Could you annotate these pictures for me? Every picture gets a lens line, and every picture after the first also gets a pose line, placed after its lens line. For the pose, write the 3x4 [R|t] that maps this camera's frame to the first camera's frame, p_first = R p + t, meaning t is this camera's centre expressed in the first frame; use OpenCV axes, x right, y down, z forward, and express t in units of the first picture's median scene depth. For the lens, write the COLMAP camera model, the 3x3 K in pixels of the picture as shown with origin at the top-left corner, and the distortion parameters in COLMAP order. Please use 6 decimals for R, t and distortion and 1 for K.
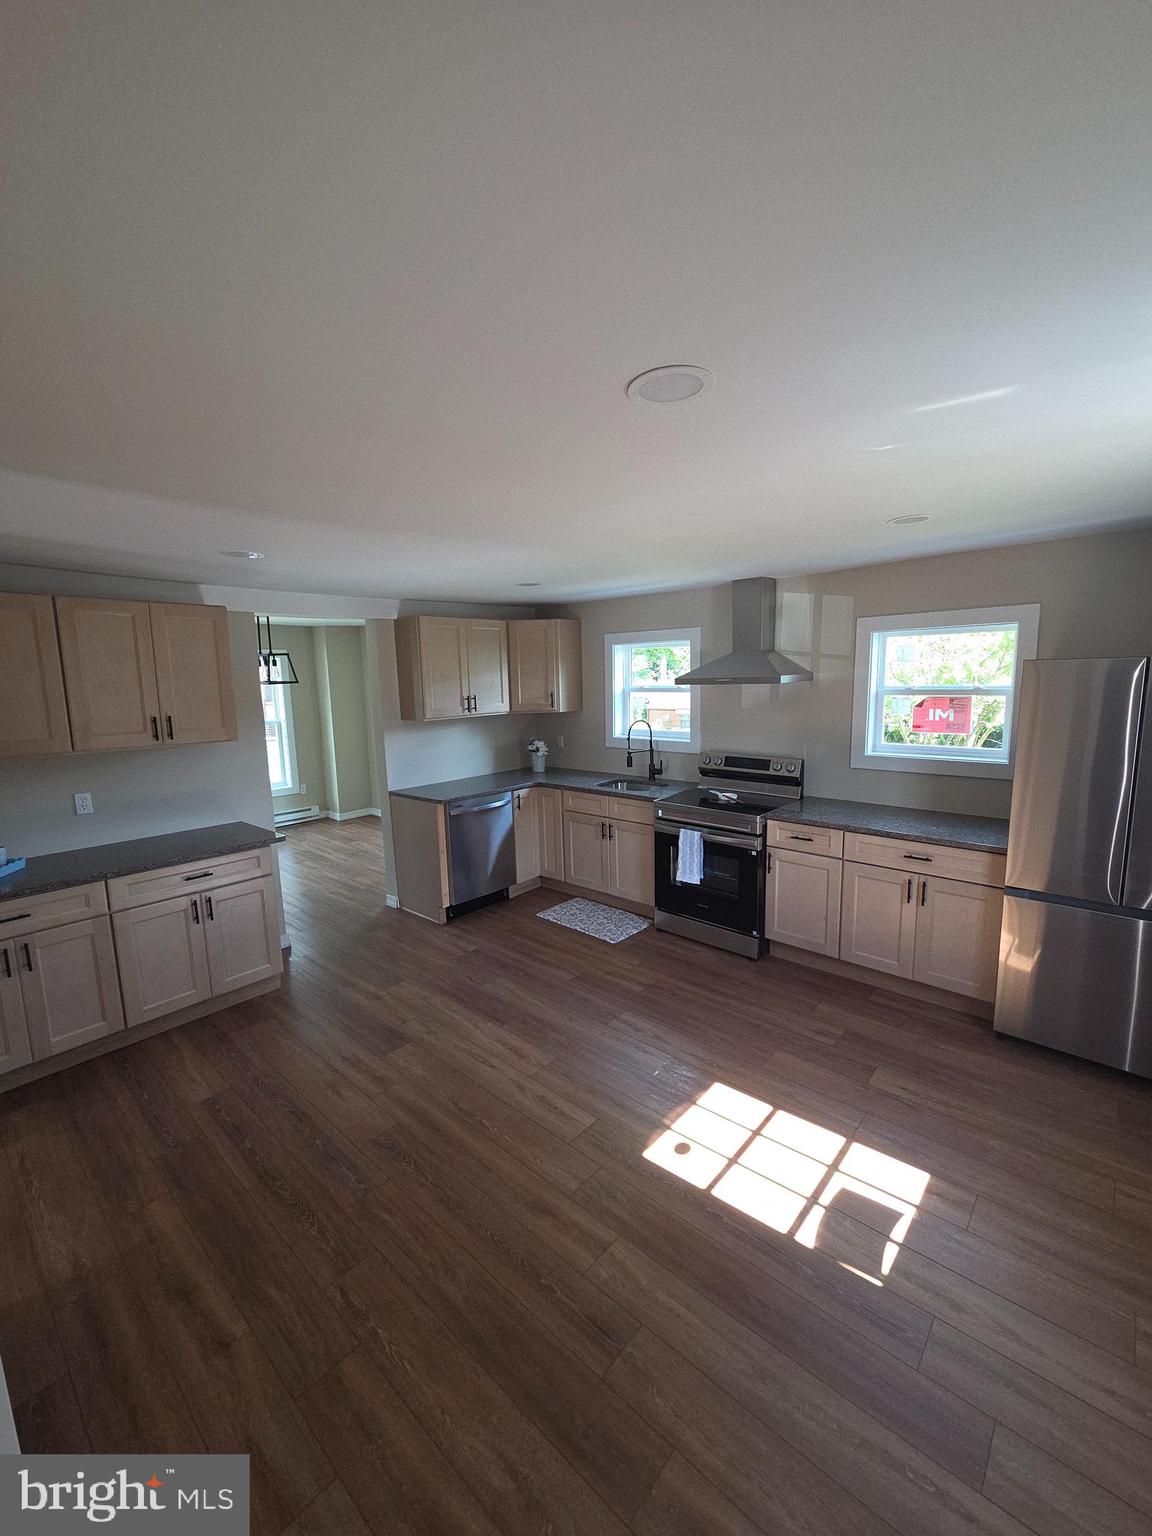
lens RADIAL K [[627.7, 0, 580.7], [0, 627.7, 767.8], [0, 0, 1]] dist [0.002488, -0.000004]
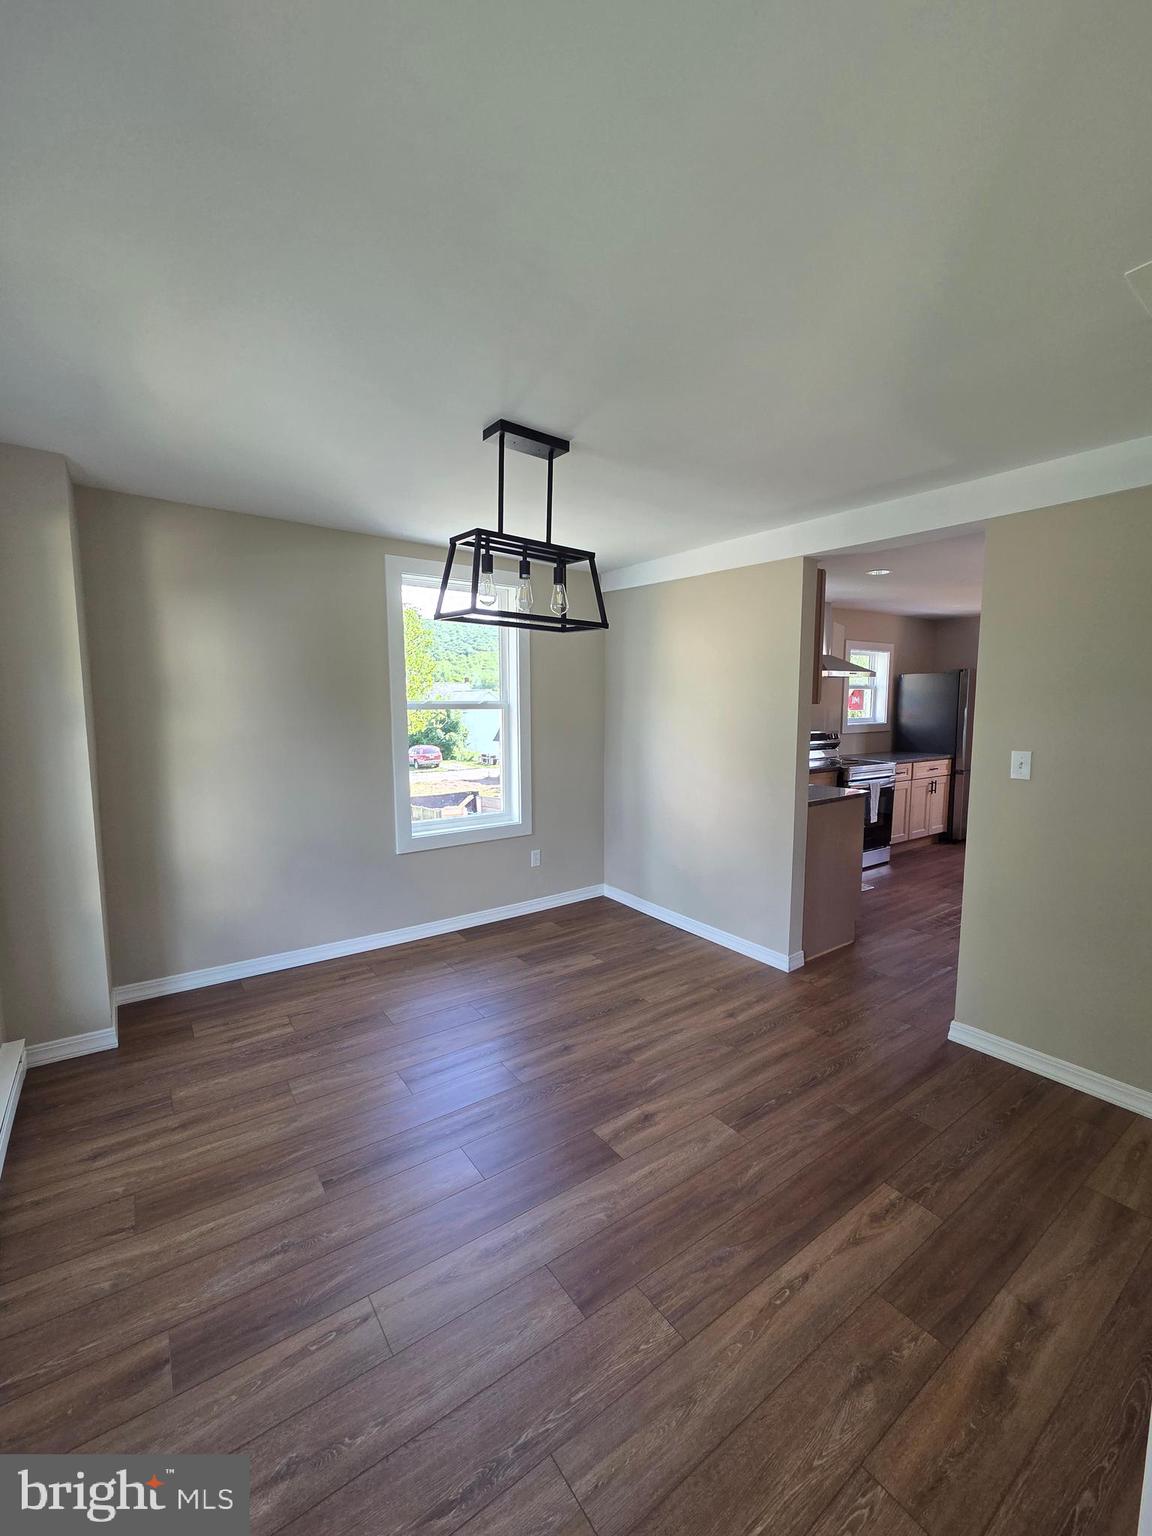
lens RADIAL K [[627.7, 0, 580.7], [0, 627.7, 767.8], [0, 0, 1]] dist [0.002488, -0.000004]
pose [[0.216767, -0.079628, 0.972970, -1.218092], [0.142370, 0.988591, 0.049188, -0.084276], [-0.965786, 0.127860, 0.225631, 1.247621]]
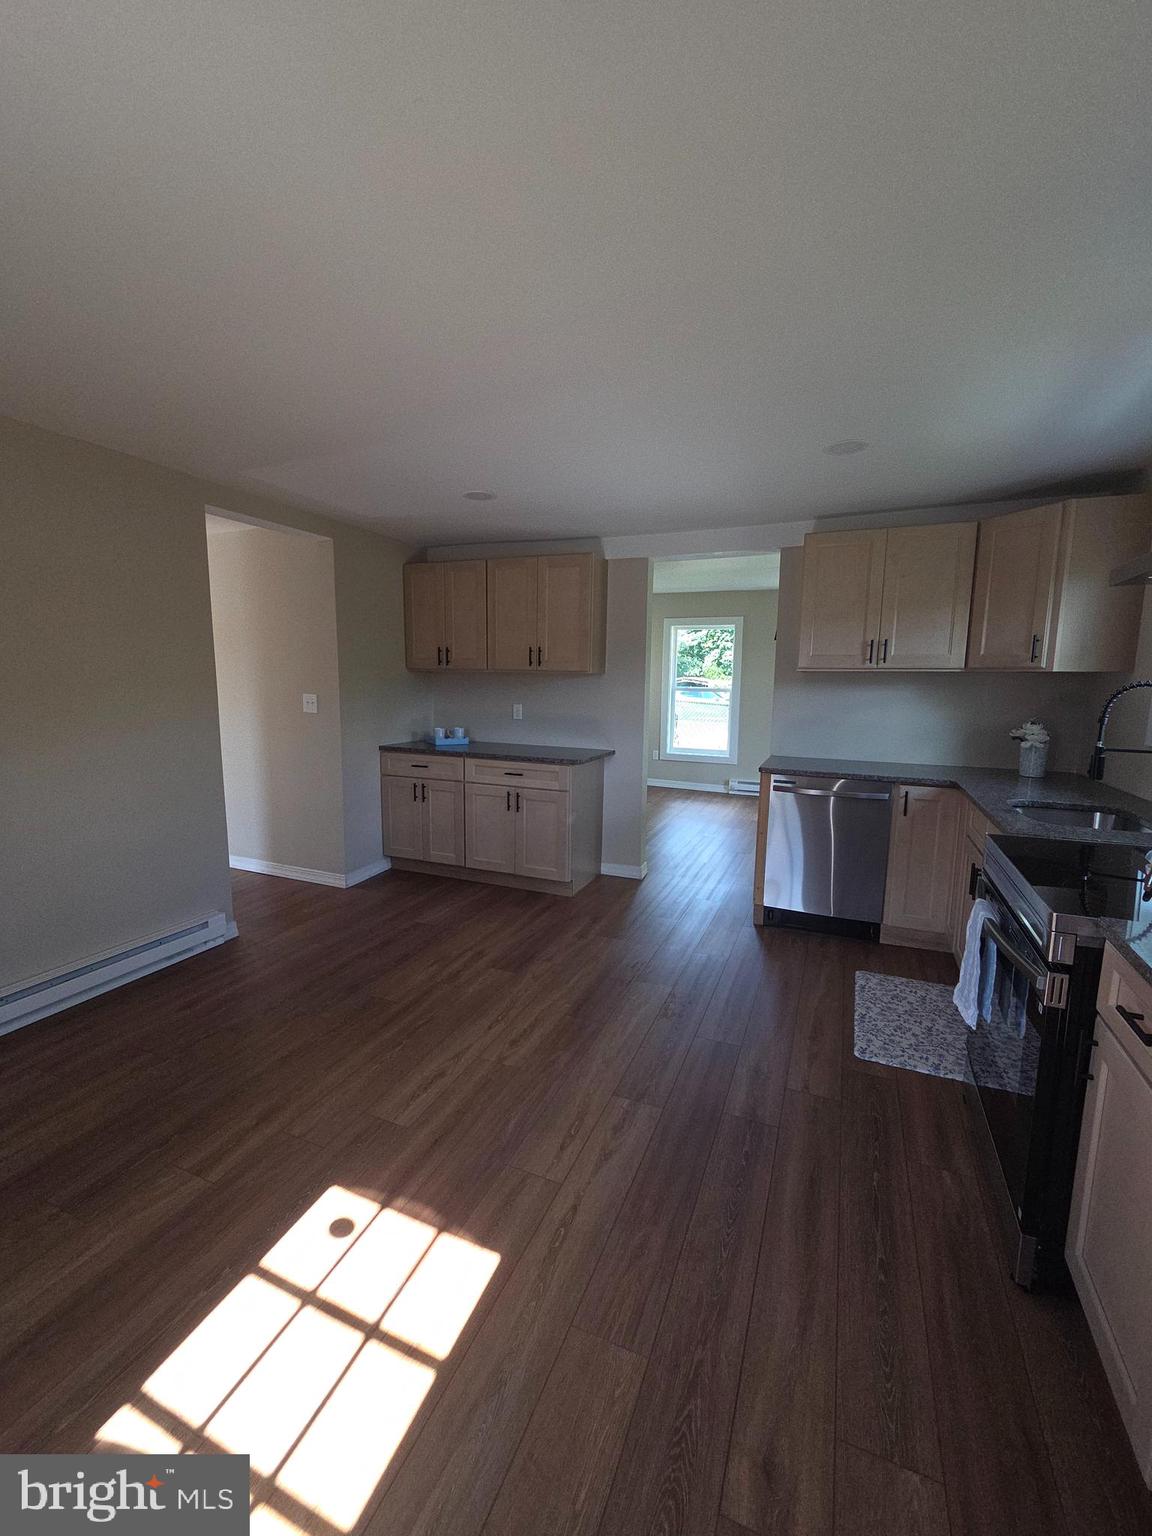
lens RADIAL K [[627.7, 0, 580.7], [0, 627.7, 767.8], [0, 0, 1]] dist [0.002488, -0.000004]
pose [[0.321039, 0.161536, -0.933188, 0.465249], [-0.159199, 0.980530, 0.114962, -0.002869], [0.933590, 0.111655, 0.340505, 0.546528]]
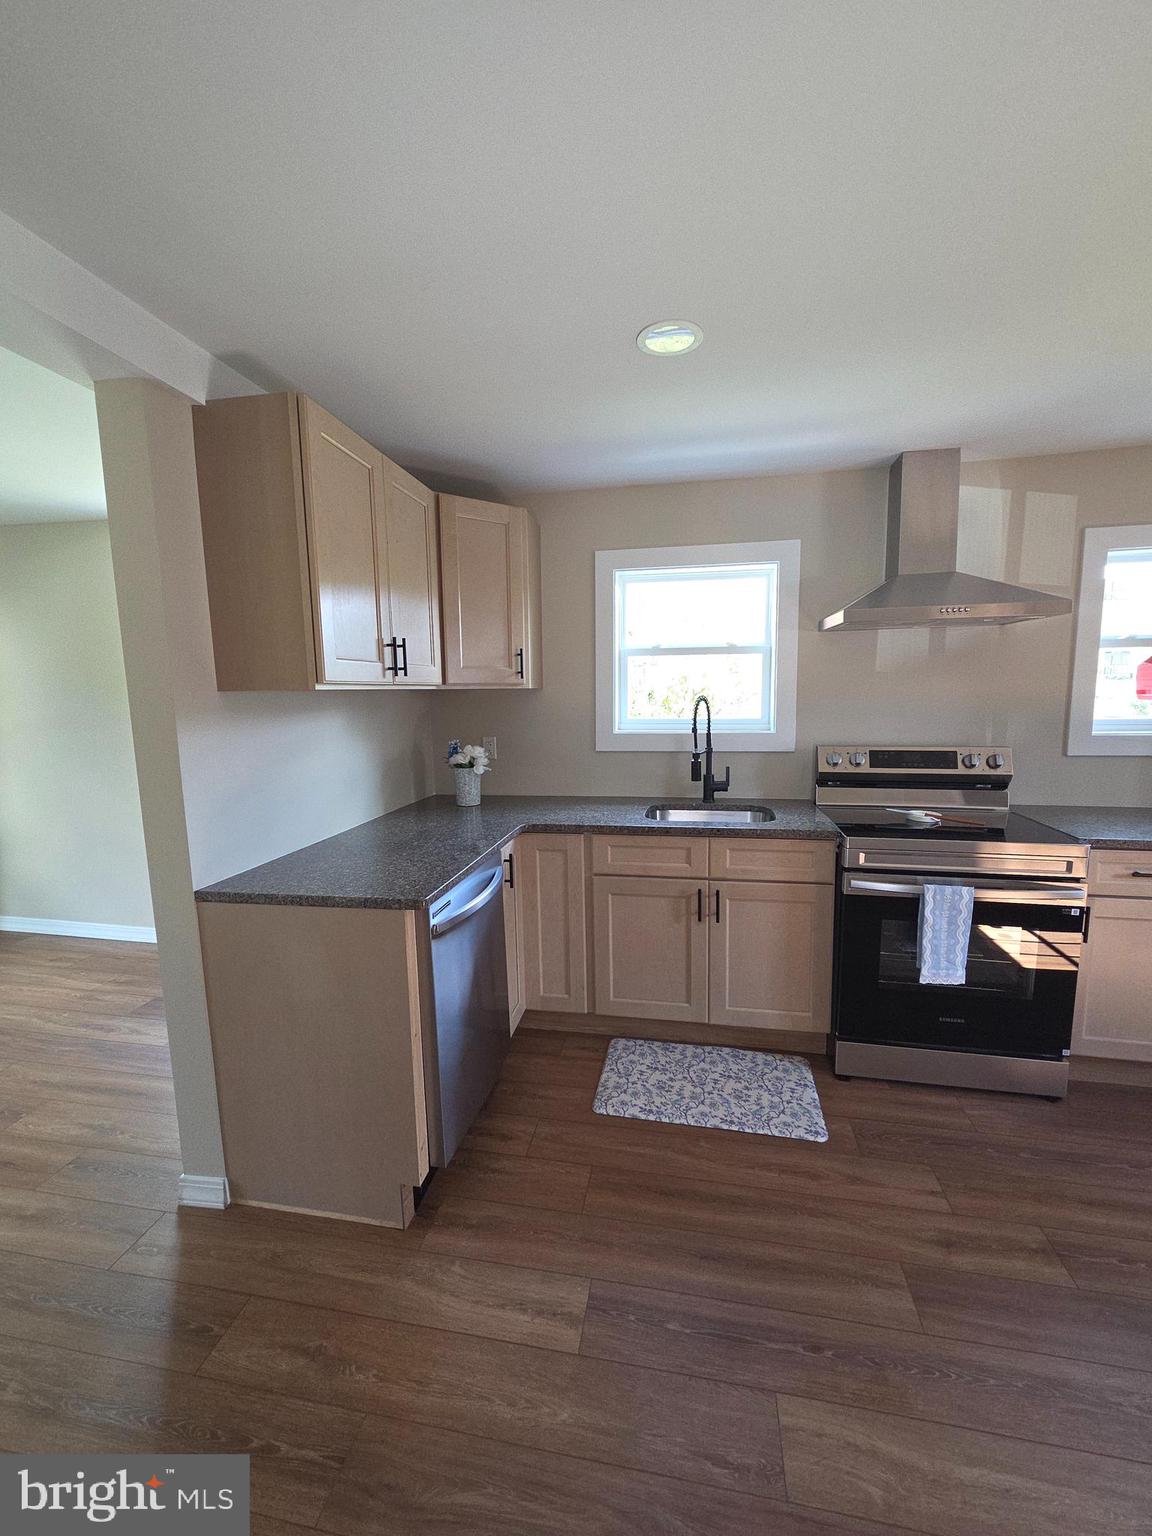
lens RADIAL K [[627.7, 0, 580.7], [0, 627.7, 767.8], [0, 0, 1]] dist [0.002488, -0.000004]
pose [[0.855196, -0.051737, 0.515716, -0.344487], [0.070756, 0.997344, -0.017278, -0.012117], [-0.513453, 0.051266, 0.856585, 0.671794]]
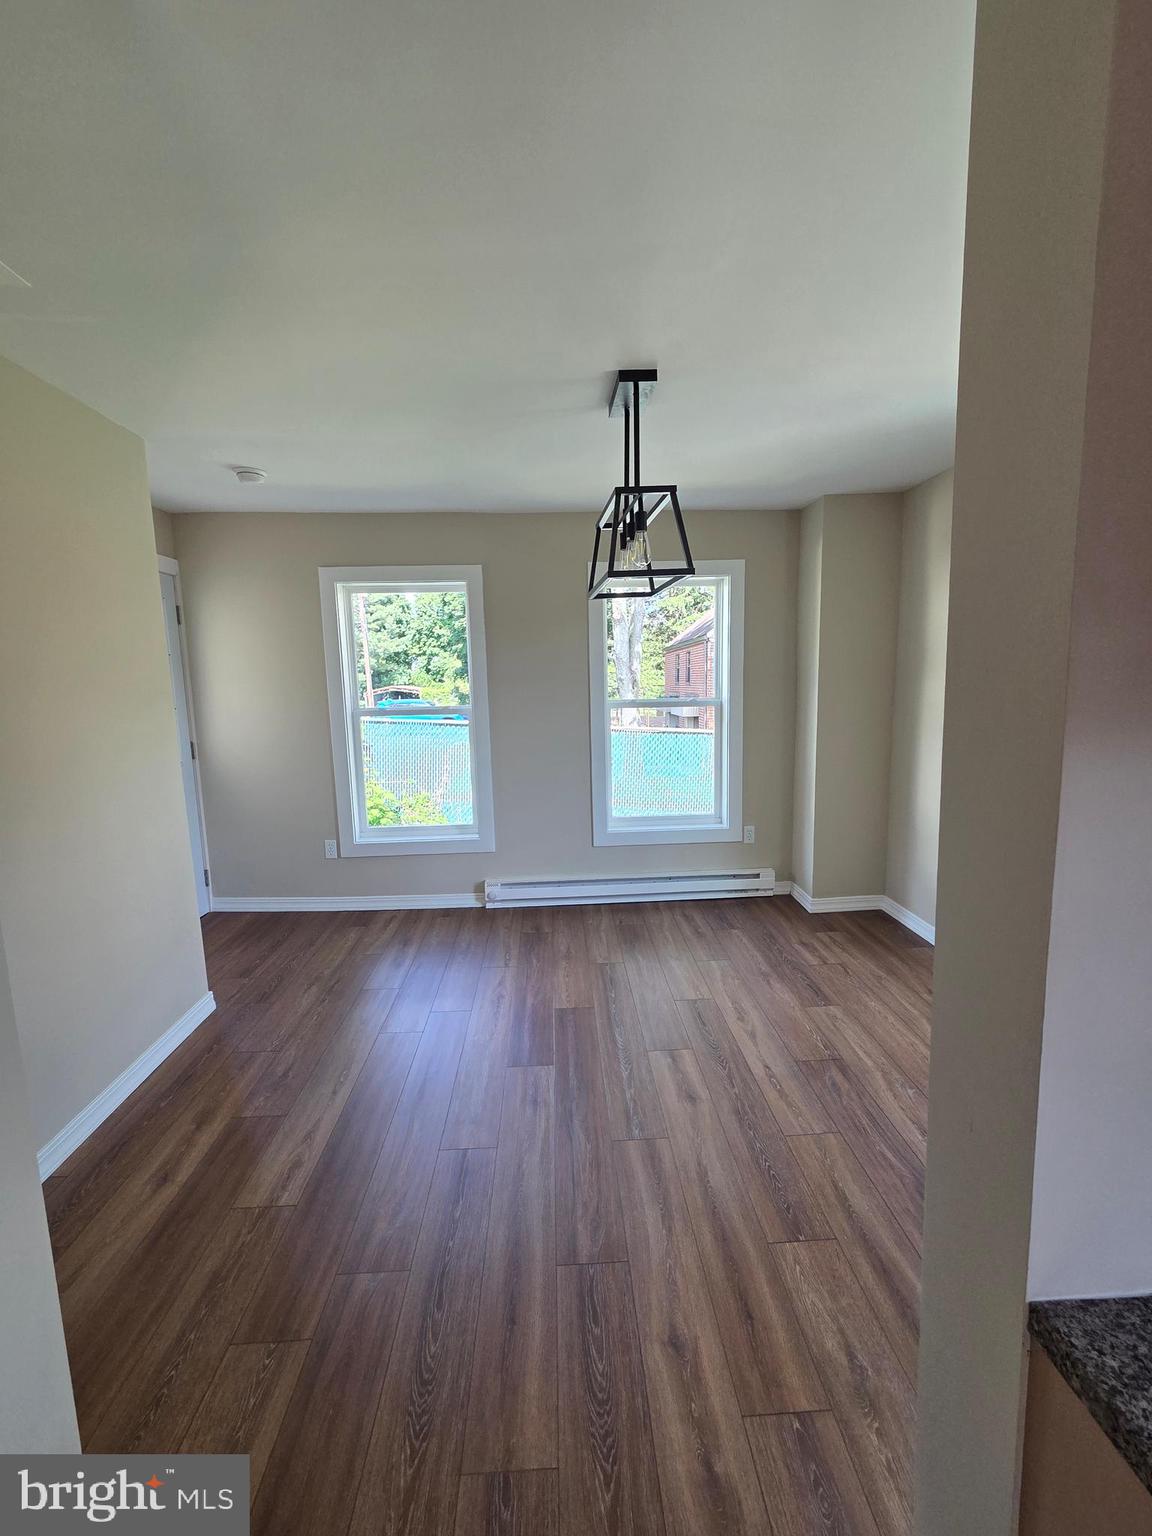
lens RADIAL K [[627.7, 0, 580.7], [0, 627.7, 767.8], [0, 0, 1]] dist [0.002488, -0.000004]
pose [[0.701900, 0.102370, -0.704880, -0.338112], [-0.098483, 0.994061, 0.046301, -0.057396], [0.705434, 0.036921, 0.707814, 0.999085]]
